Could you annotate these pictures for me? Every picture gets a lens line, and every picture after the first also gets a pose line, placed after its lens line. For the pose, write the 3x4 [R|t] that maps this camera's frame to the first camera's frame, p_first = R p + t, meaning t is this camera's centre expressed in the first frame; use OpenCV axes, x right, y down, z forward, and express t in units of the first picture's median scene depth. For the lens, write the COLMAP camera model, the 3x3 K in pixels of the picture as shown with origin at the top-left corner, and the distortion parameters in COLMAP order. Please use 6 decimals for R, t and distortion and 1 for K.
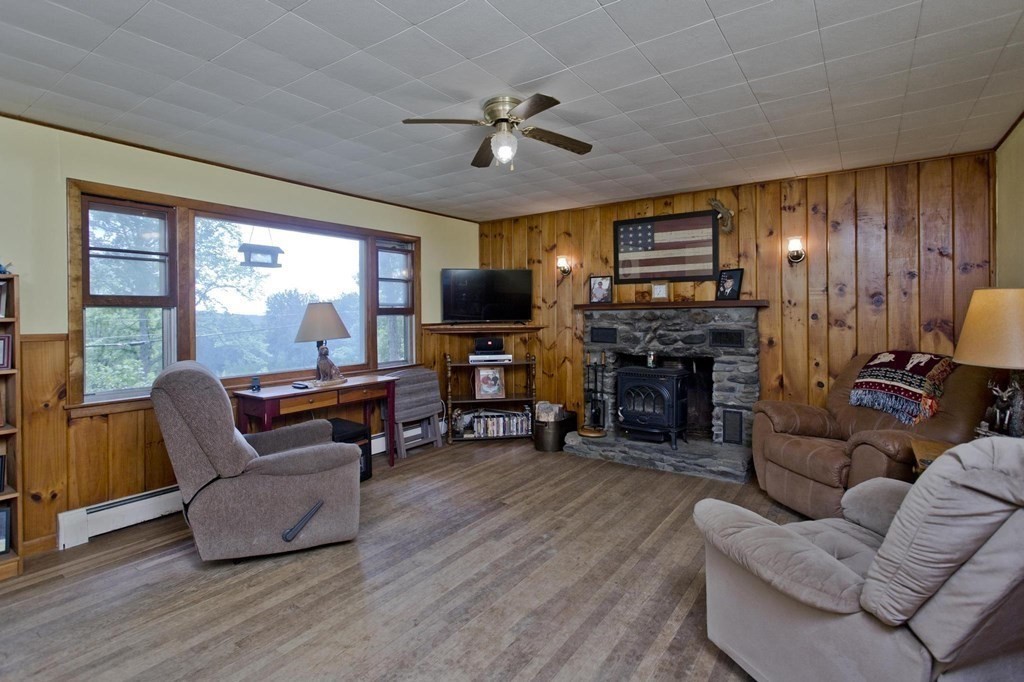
lens RADIAL K [[488.7, 0, 526.9], [0, 488.7, 315.2], [0, 0, 1]] dist [0.000425, 0.000328]
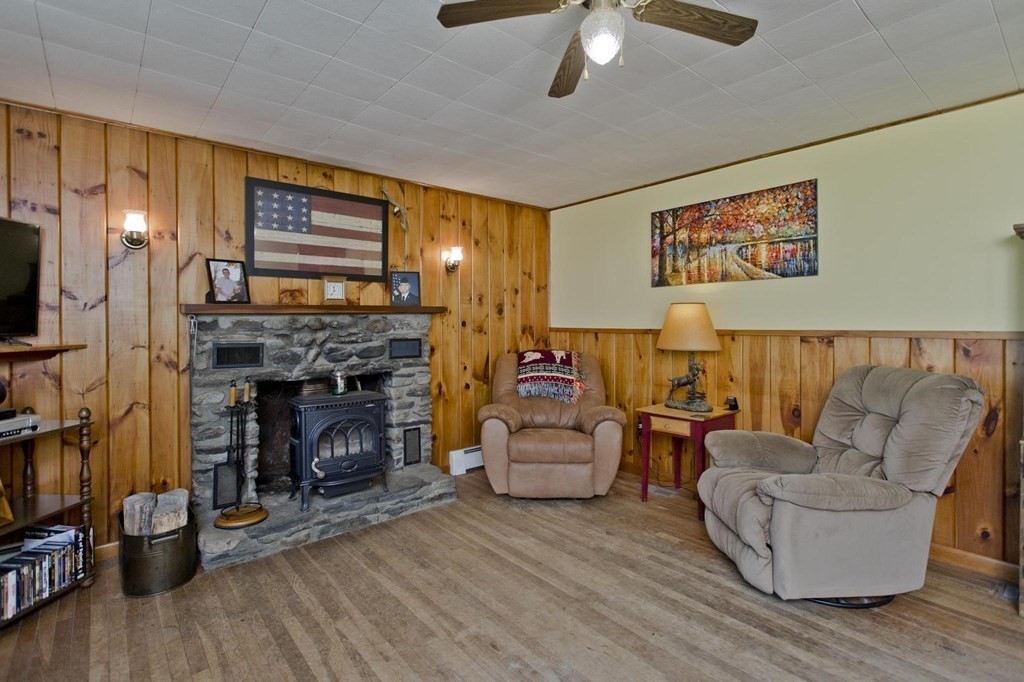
lens RADIAL K [[489.7, 0, 510.1], [0, 489.7, 324.3], [0, 0, 1]] dist [0.002024, 0.001143]
pose [[0.273095, -0.001496, 0.961986, -0.407458], [0.007797, 0.999969, -0.000659, 0.005265], [-0.961956, 0.007680, 0.273098, 0.582725]]
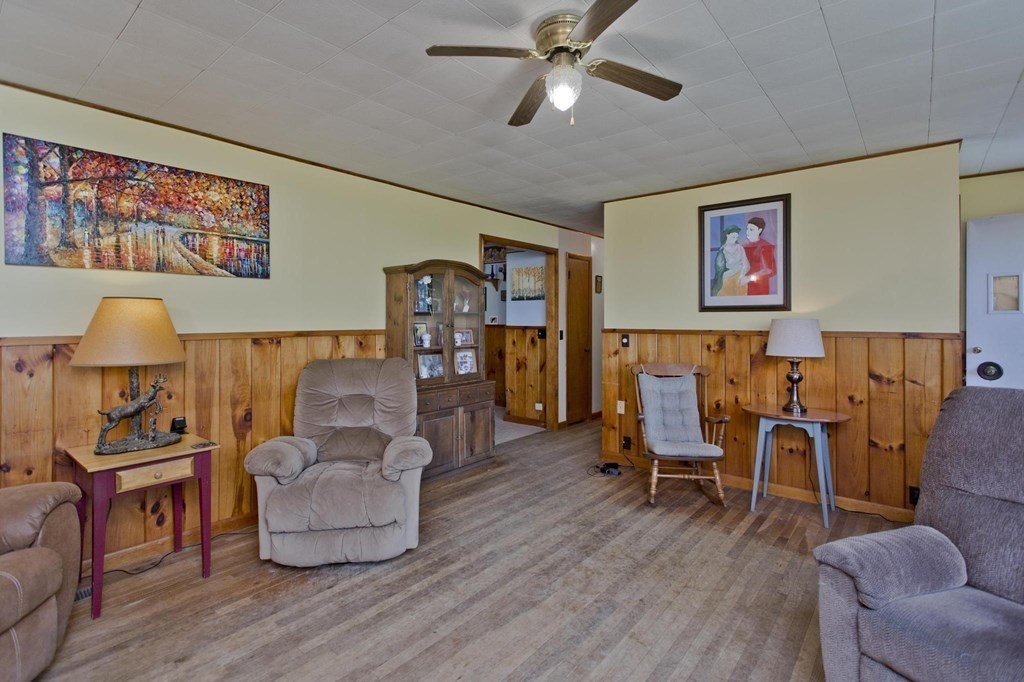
lens RADIAL K [[489.7, 0, 510.1], [0, 489.7, 324.3], [0, 0, 1]] dist [0.002024, 0.001143]
pose [[-0.995078, 0.005912, 0.098917, -0.022308], [0.007263, 0.999885, 0.013309, -0.001928], [-0.098827, 0.013961, -0.995007, 1.065164]]
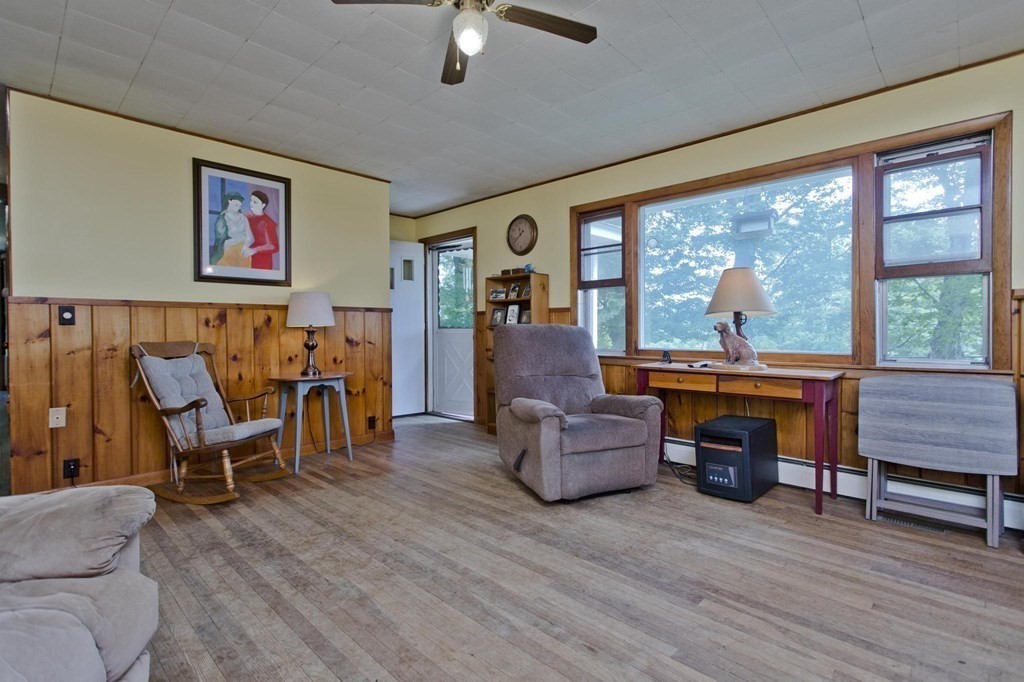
lens RADIAL K [[487.3, 0, 509.1], [0, 487.3, 334.3], [0, 0, 1]] dist [0.000204, 0.000118]
pose [[-0.168012, 0.016412, -0.985648, 0.426154], [0.001961, 0.999865, 0.016314, 0.066667], [0.985783, 0.000808, -0.168021, 0.730524]]
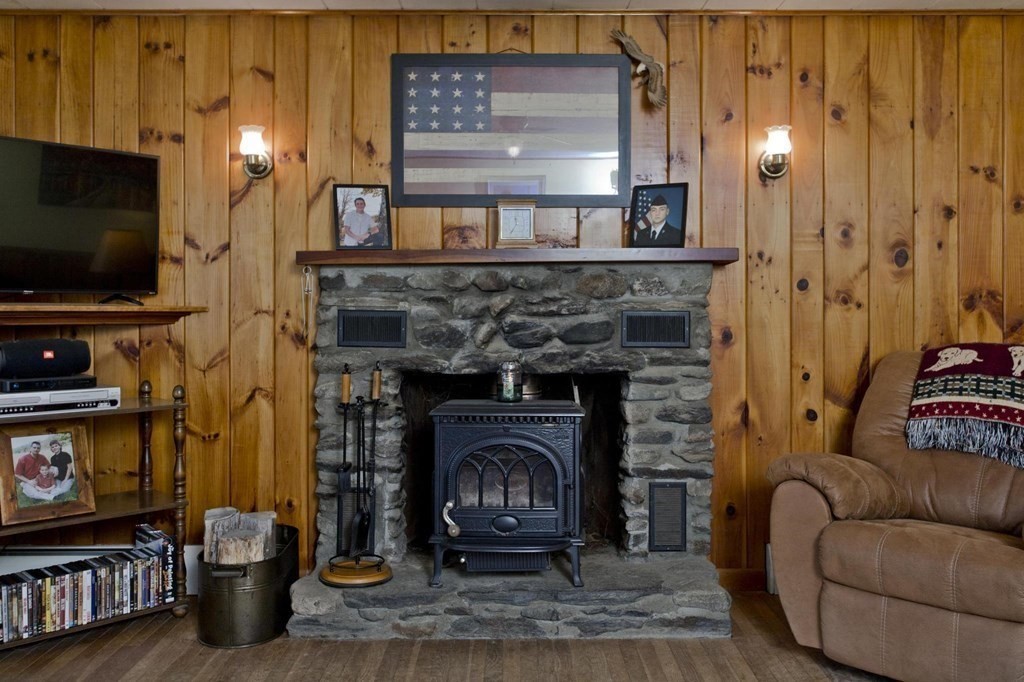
lens RADIAL K [[880.7, 0, 508.1], [0, 880.7, 313.4], [0, 0, 1]] dist [-0.002333, 0.002387]
pose [[0.828504, 0.002960, 0.559975, -0.187339], [-0.002297, 0.999996, -0.001887, 0.034389], [-0.559978, 0.000277, 0.828507, 0.384650]]
